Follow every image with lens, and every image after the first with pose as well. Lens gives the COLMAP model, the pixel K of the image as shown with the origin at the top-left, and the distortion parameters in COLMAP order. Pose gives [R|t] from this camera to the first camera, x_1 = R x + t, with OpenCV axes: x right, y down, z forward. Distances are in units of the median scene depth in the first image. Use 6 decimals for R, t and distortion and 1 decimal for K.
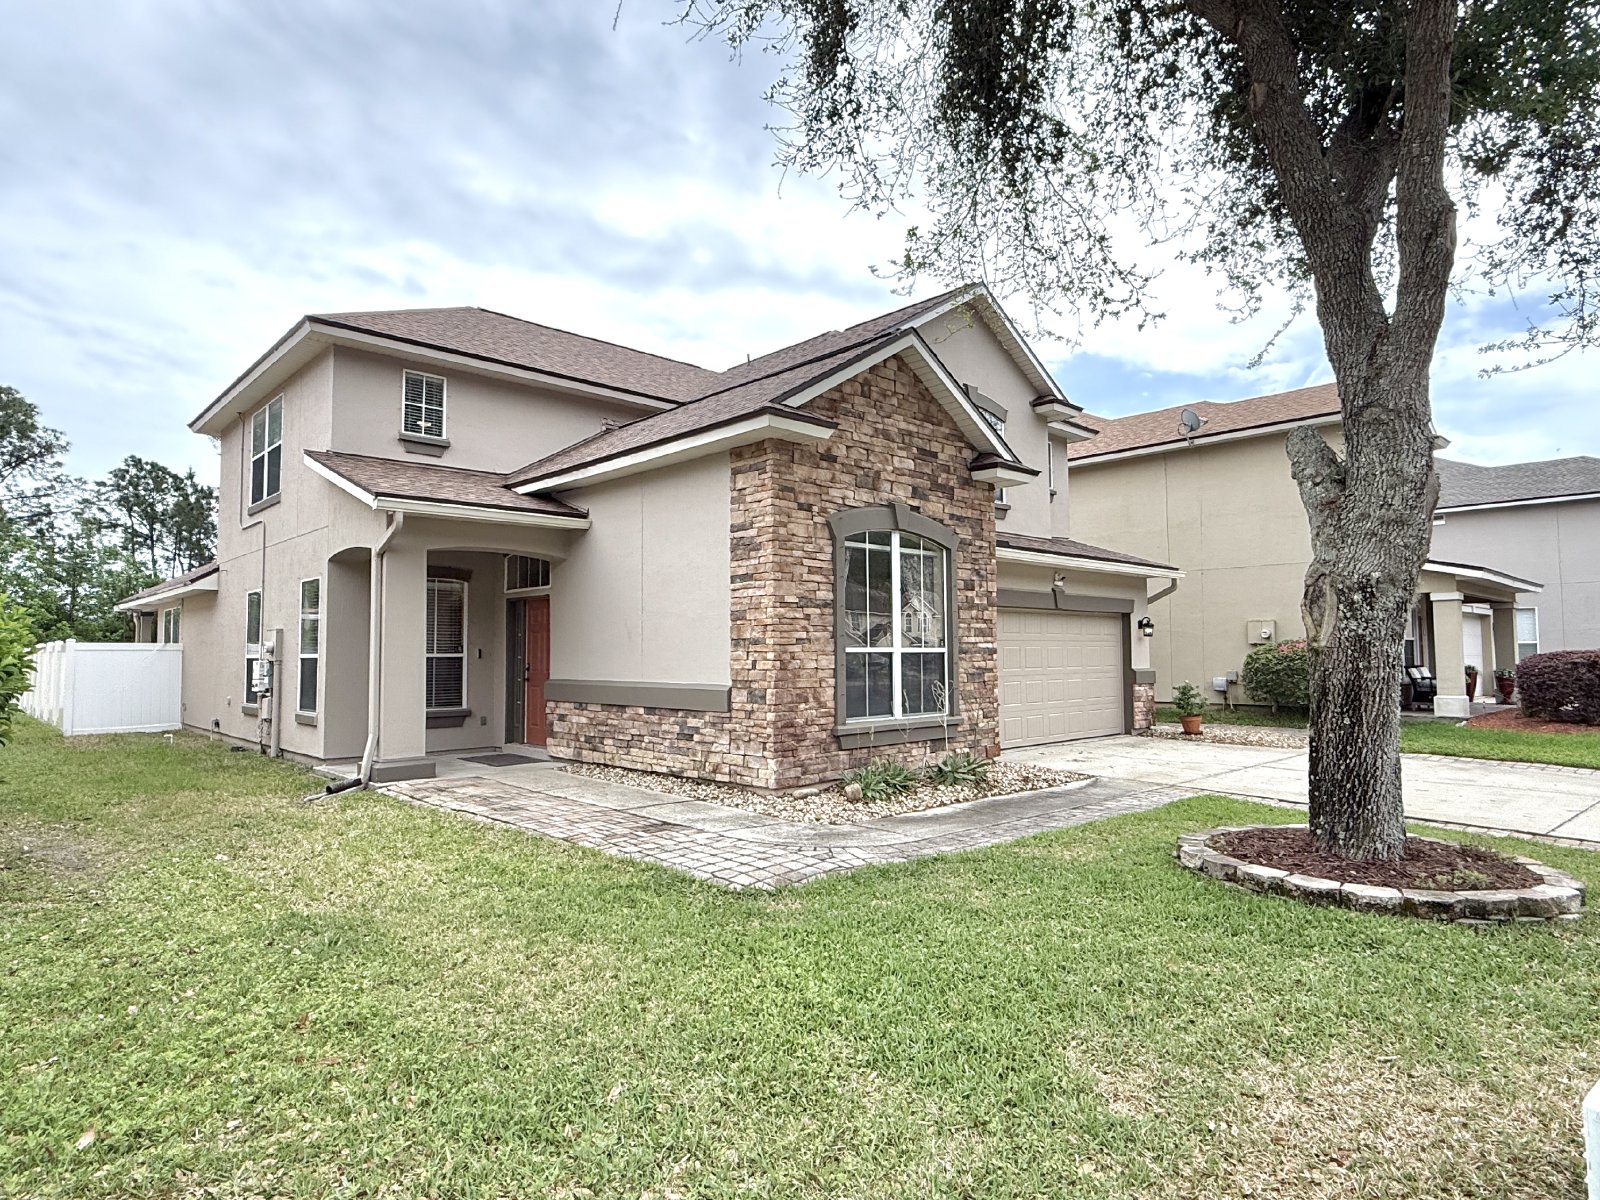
lens RADIAL K [[912.0, 0, 799.4], [0, 912.0, 602.2], [0, 0, 1]] dist [0.001533, 0.000013]
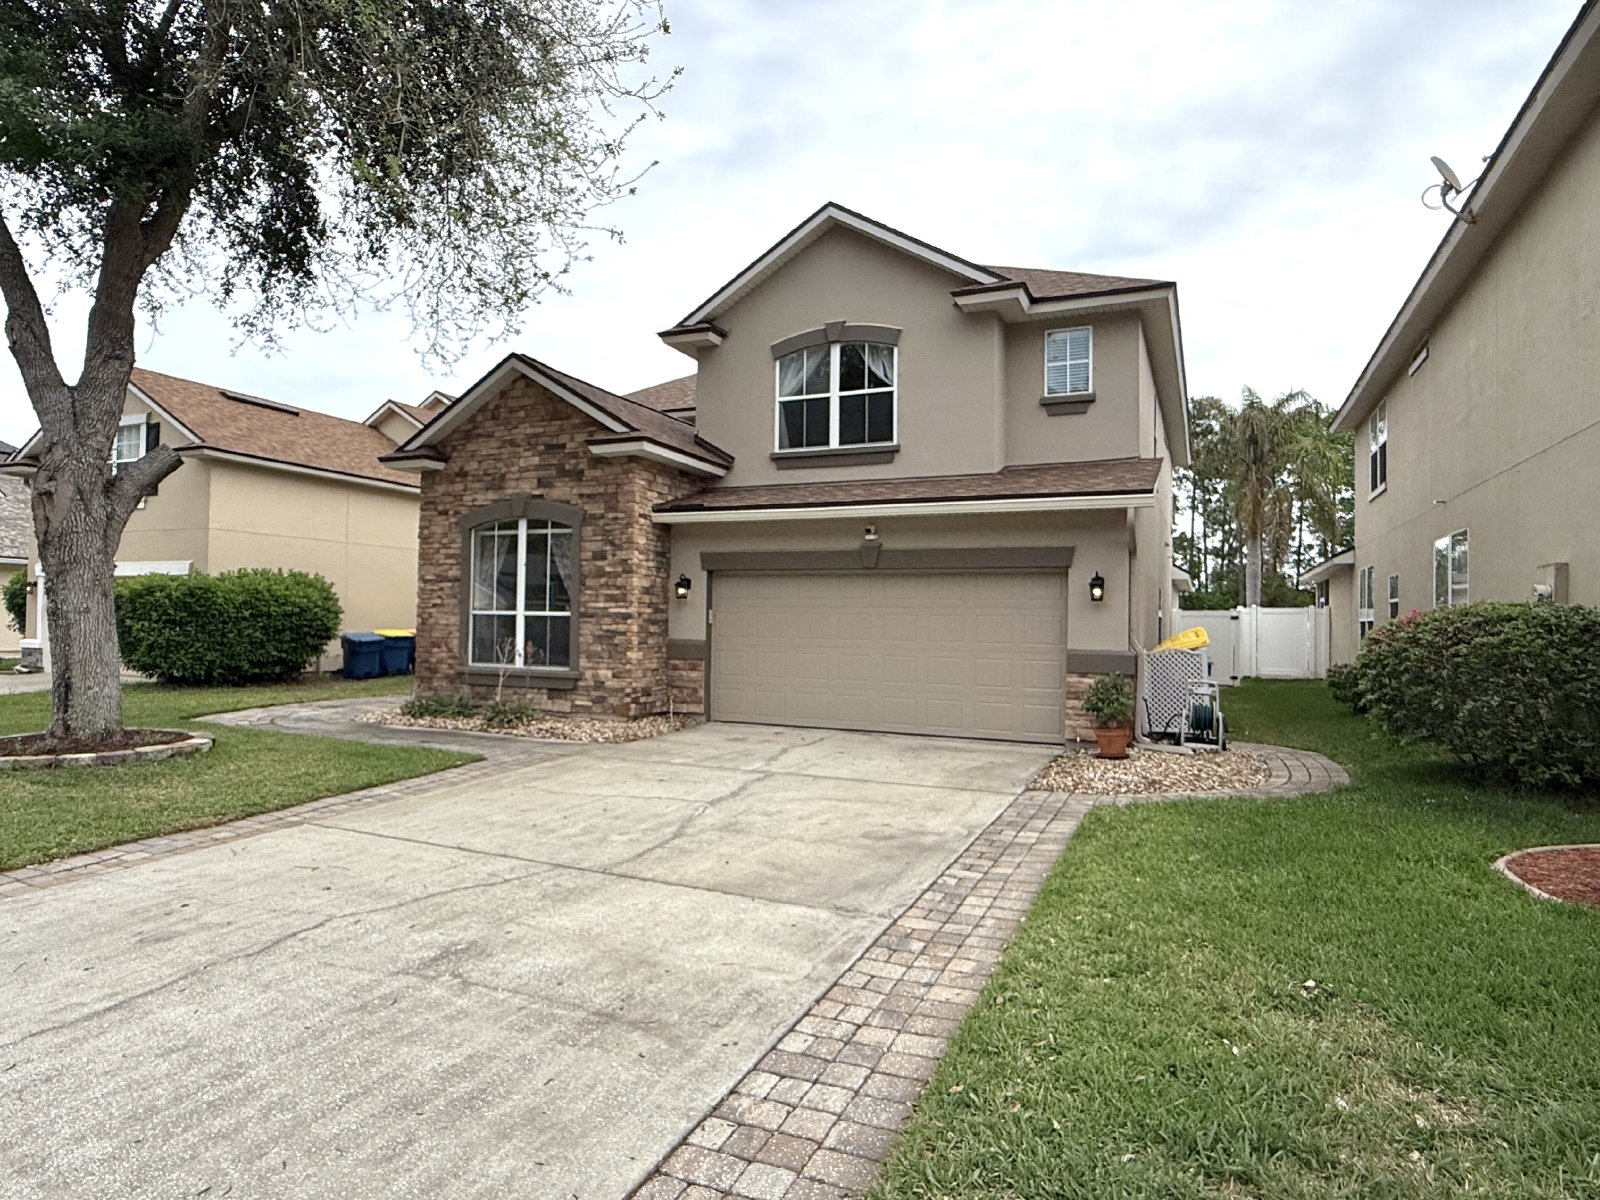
lens RADIAL K [[912.0, 0, 799.5], [0, 912.0, 599.7], [0, 0, 1]] dist [0.001533, 0.000013]
pose [[0.384779, -0.012038, -0.922930, 1.391534], [0.032166, 0.999482, 0.000374, 0.045434], [0.922448, -0.029831, 0.384968, 0.859646]]
